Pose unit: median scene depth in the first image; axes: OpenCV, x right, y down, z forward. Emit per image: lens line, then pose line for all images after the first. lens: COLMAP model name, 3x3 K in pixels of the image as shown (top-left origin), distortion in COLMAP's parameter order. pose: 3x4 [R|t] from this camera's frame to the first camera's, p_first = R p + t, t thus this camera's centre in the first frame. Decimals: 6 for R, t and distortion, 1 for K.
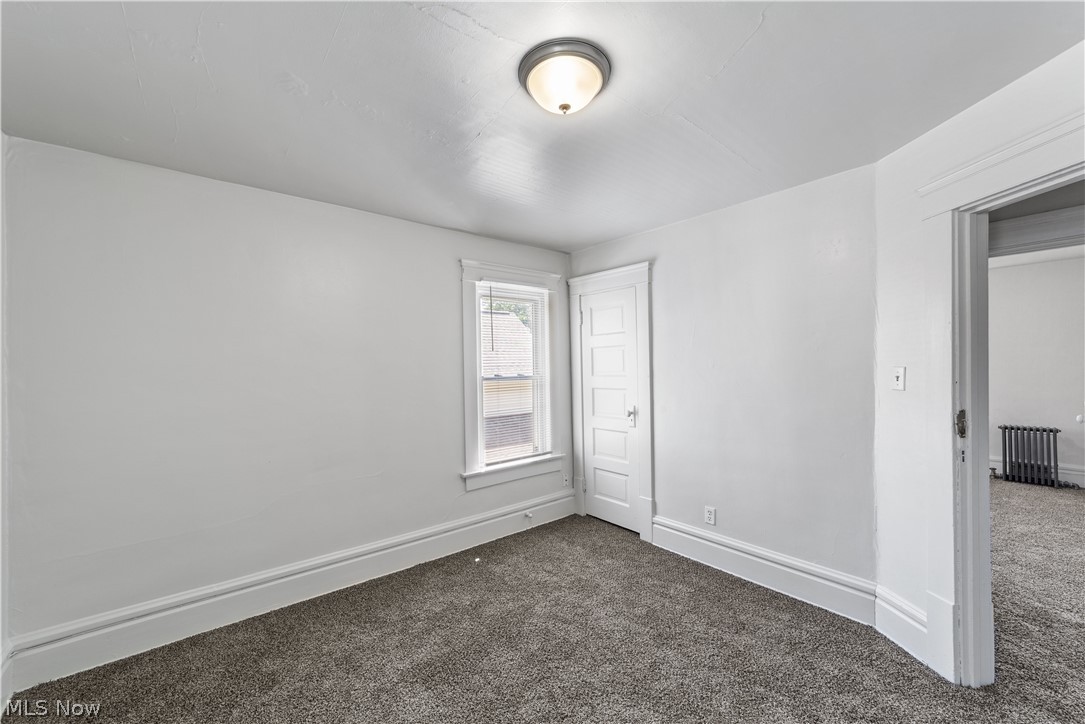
lens RADIAL K [[428.8, 0, 534.0], [0, 428.8, 364.7], [0, 0, 1]] dist [-0.003093, 0.001953]
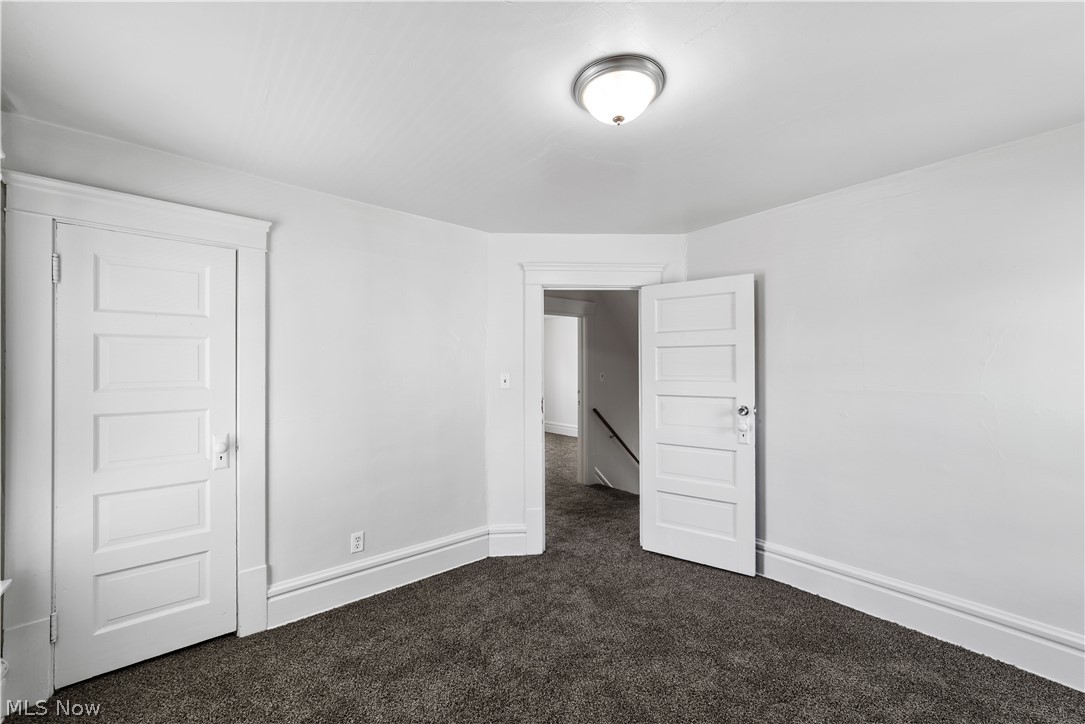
lens RADIAL K [[428.8, 0, 549.4], [0, 428.8, 365.3], [0, 0, 1]] dist [-0.003093, 0.001953]
pose [[-0.034786, 0.026367, 0.999047, -0.636296], [-0.002434, 0.999647, -0.026467, 0.013812], [-0.999392, -0.003353, -0.034710, 0.826788]]
